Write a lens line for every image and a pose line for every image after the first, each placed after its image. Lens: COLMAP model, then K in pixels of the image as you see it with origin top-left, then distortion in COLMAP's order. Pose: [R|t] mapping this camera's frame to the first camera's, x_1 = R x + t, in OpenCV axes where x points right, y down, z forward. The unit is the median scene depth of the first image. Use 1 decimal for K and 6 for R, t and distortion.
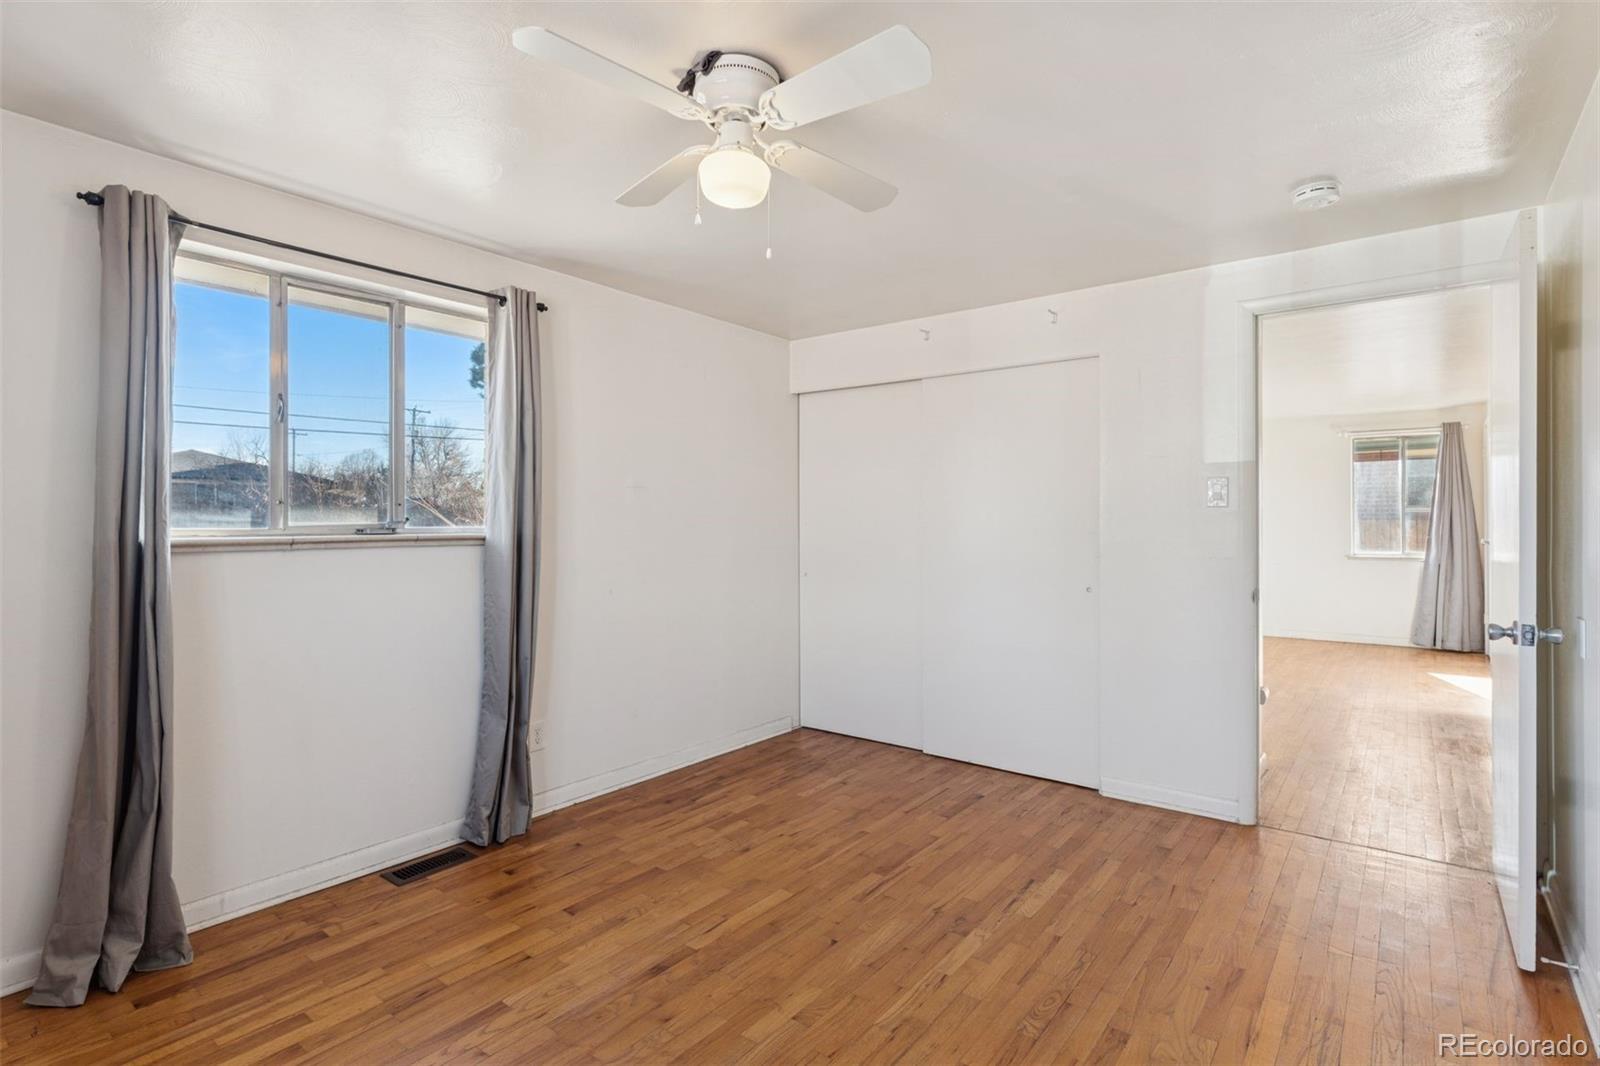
lens RADIAL K [[802.8, 0, 798.2], [0, 802.8, 525.8], [0, 0, 1]] dist [0.020115, 0.000267]
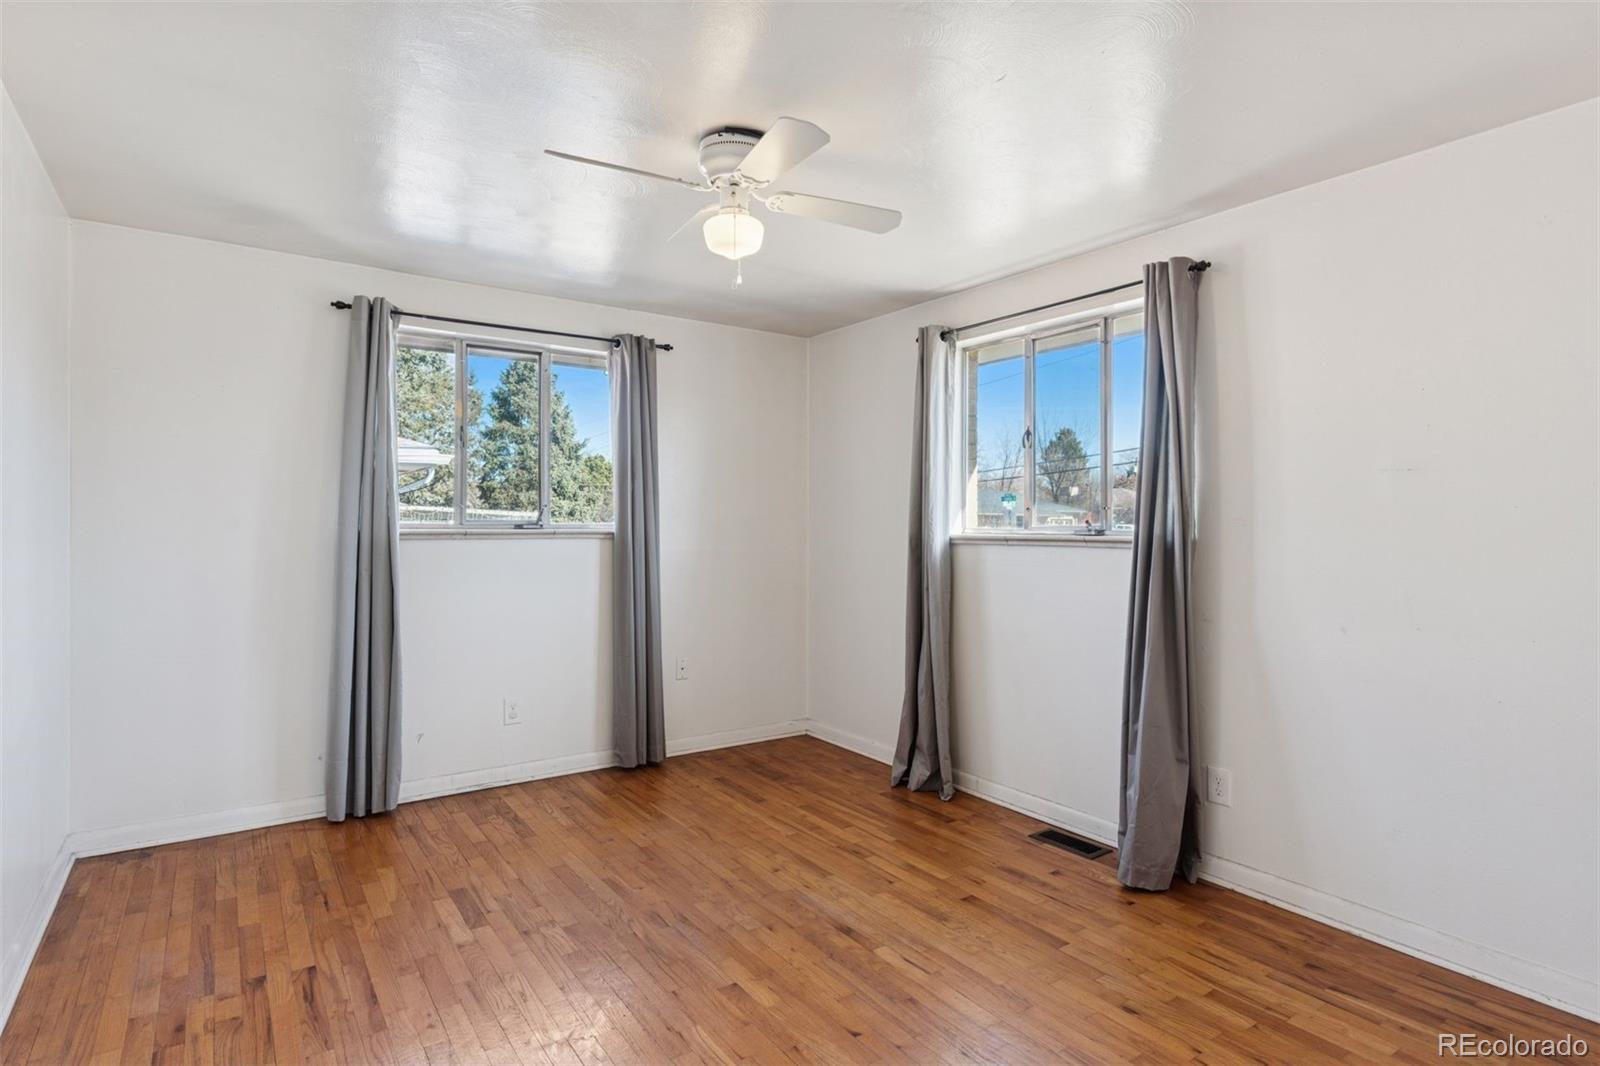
lens RADIAL K [[846.2, 0, 800.0], [0, 846.2, 533.0], [0, 0, 1]] dist [0.019926, -0.000284]
pose [[-0.296670, 0.011274, -0.954913, 0.785582], [-0.007719, 0.999869, 0.014203, -0.007346], [0.954949, 0.011585, -0.296544, 1.061456]]
